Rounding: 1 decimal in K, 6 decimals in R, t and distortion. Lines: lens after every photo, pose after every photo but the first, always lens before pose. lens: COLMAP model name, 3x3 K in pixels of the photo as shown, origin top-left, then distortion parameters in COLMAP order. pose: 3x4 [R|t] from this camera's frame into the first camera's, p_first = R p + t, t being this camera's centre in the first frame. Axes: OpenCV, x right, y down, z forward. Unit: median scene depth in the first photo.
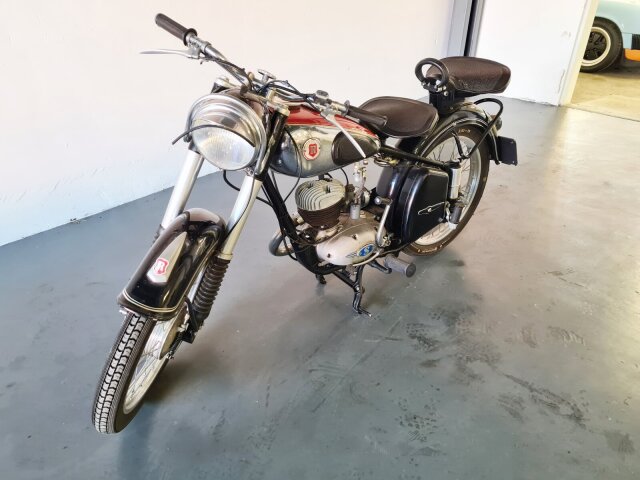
lens RADIAL K [[487.6, 0, 322.6], [0, 487.6, 241.9], [0, 0, 1]] dist [0.049599, -0.001460]
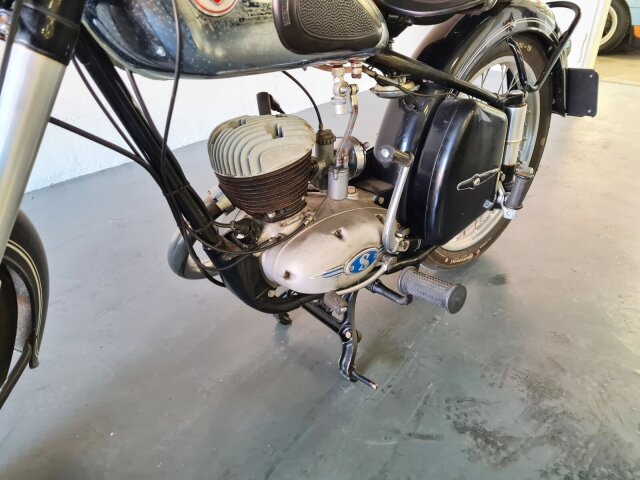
lens RADIAL K [[487.6, 0, 322.6], [0, 487.6, 241.9], [0, 0, 1]] dist [0.049599, -0.001460]
pose [[0.998586, -0.035686, 0.039391, 0.028498], [0.037074, 0.998696, -0.035090, 0.013193], [-0.038087, 0.036501, 0.998608, 0.491191]]
